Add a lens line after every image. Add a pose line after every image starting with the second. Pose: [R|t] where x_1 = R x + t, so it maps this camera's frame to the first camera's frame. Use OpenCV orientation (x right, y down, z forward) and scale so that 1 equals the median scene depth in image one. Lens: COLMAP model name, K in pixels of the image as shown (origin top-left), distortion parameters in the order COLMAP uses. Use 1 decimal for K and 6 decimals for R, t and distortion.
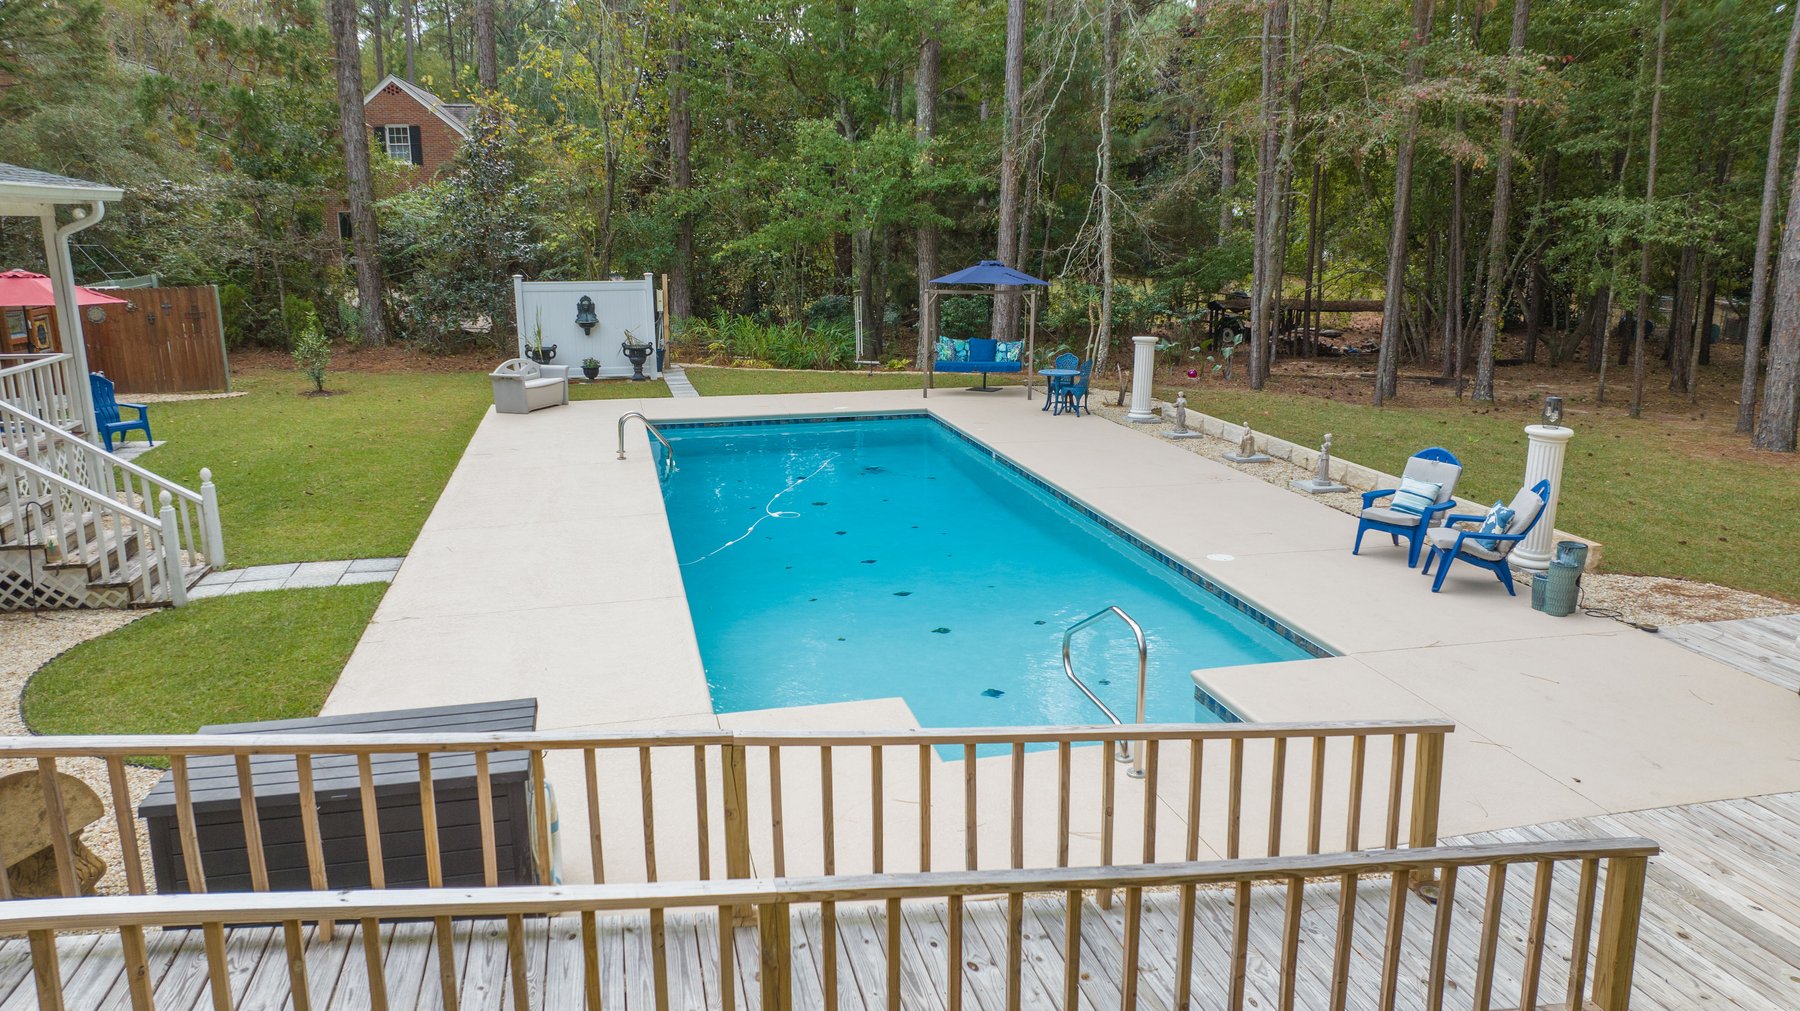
lens RADIAL K [[1264.4, 0, 907.7], [0, 1264.4, 509.4], [0, 0, 1]] dist [-0.033856, 0.028162]
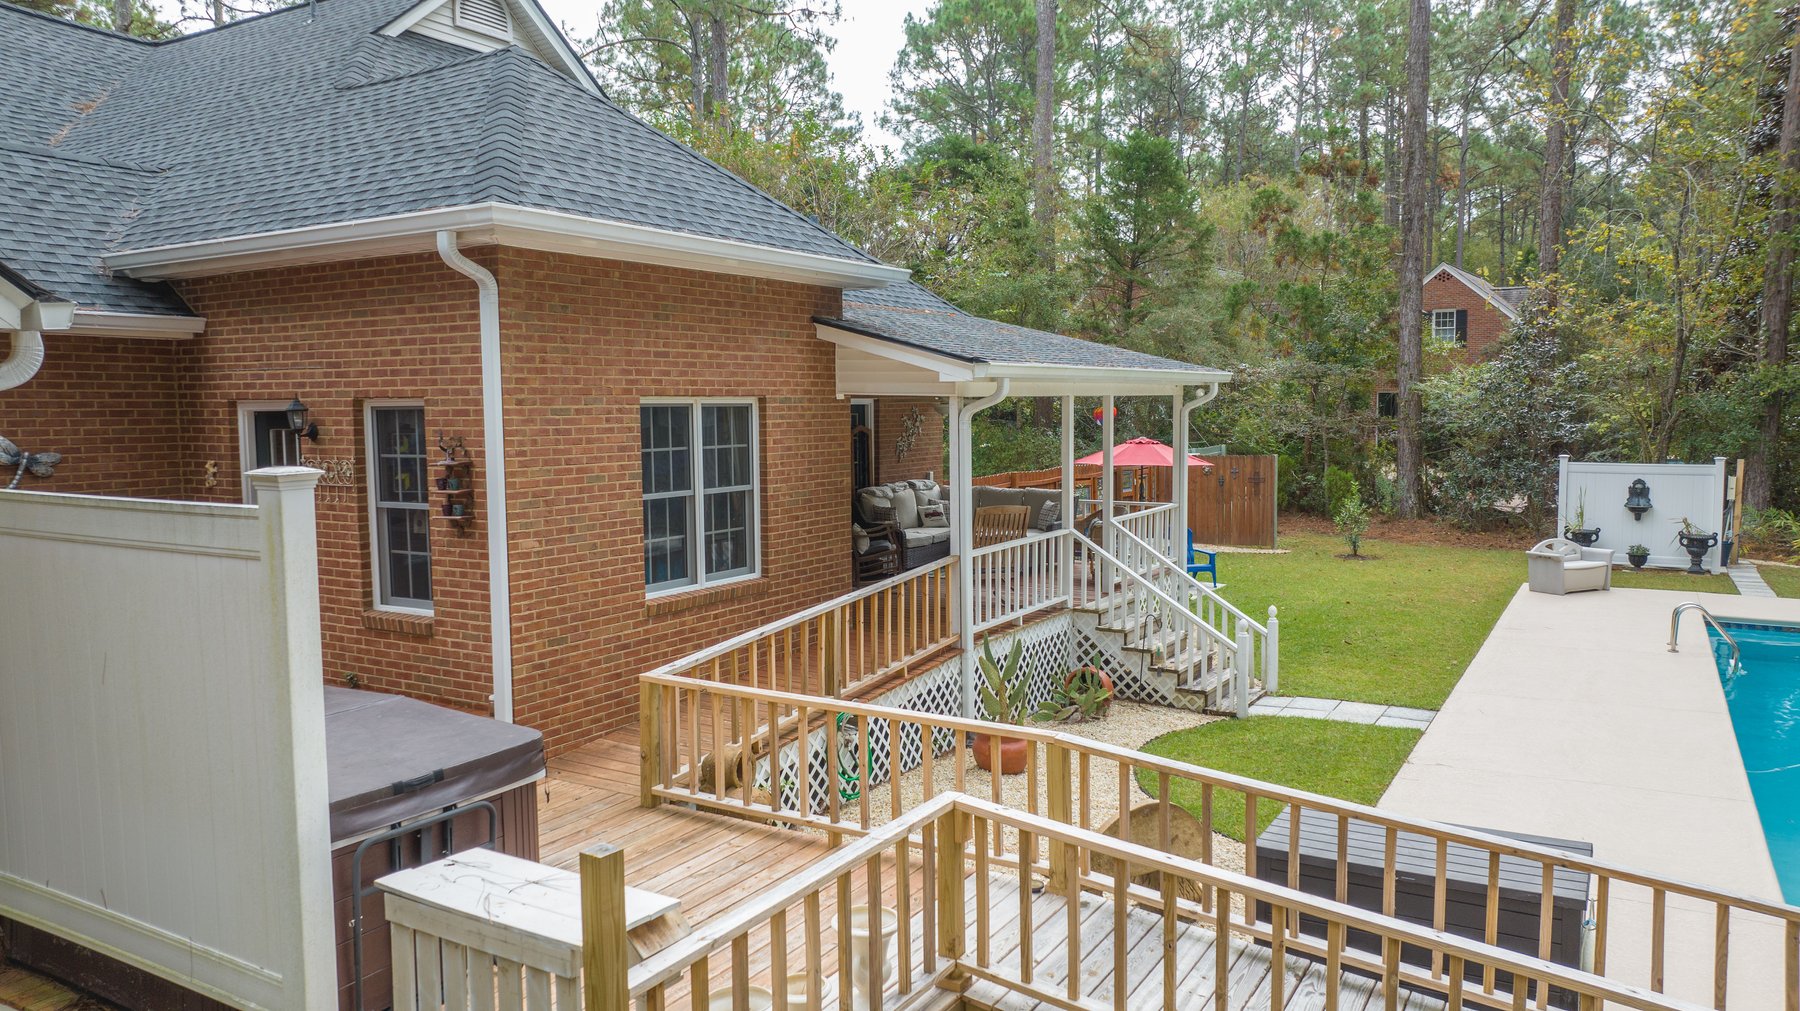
lens RADIAL K [[1264.4, 0, 892.3], [0, 1264.4, 496.4], [0, 0, 1]] dist [-0.033856, 0.028162]
pose [[0.713330, 0.051087, -0.698964, 0.000194], [-0.155134, 0.984108, -0.086395, 0.010779], [0.683442, 0.170061, 0.709920, -0.041696]]
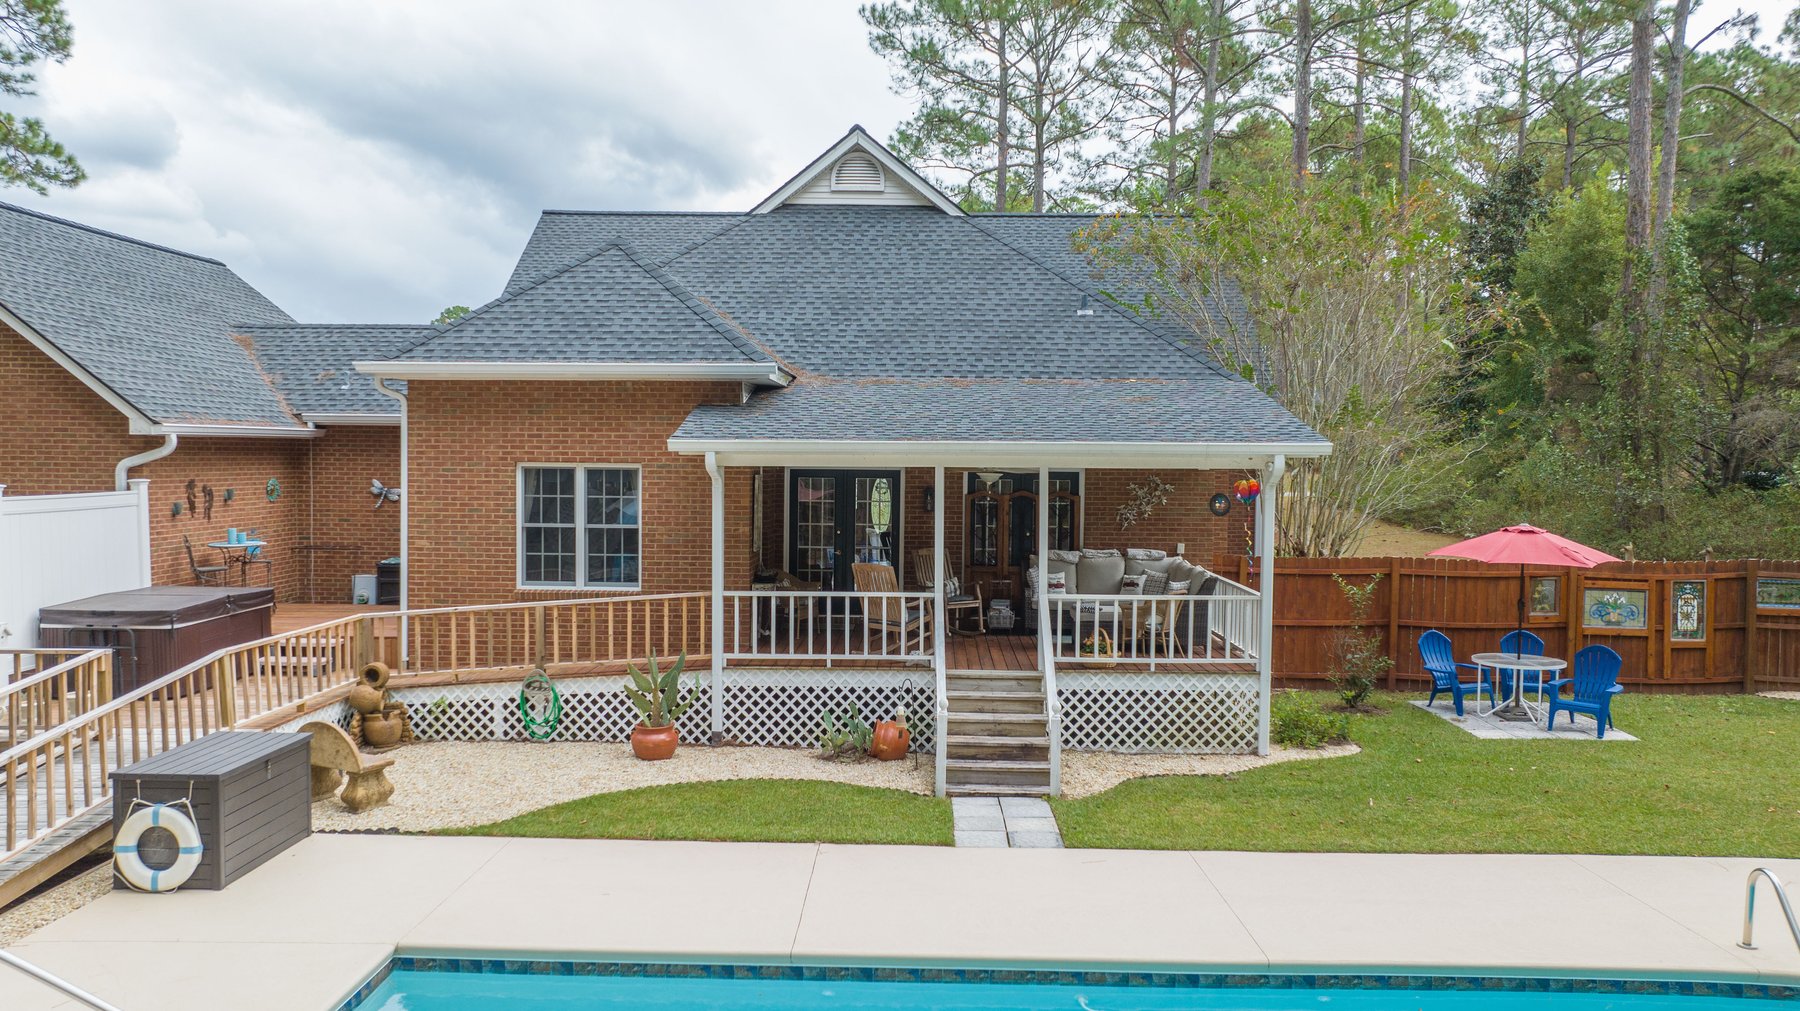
lens RADIAL K [[1264.4, 0, 904.1], [0, 1264.4, 501.1], [0, 0, 1]] dist [-0.033856, 0.028162]
pose [[-0.251158, 0.030680, -0.967460, 0.436619], [-0.227816, 0.969546, 0.089888, -0.241534], [0.940755, 0.242979, -0.236520, 1.003543]]
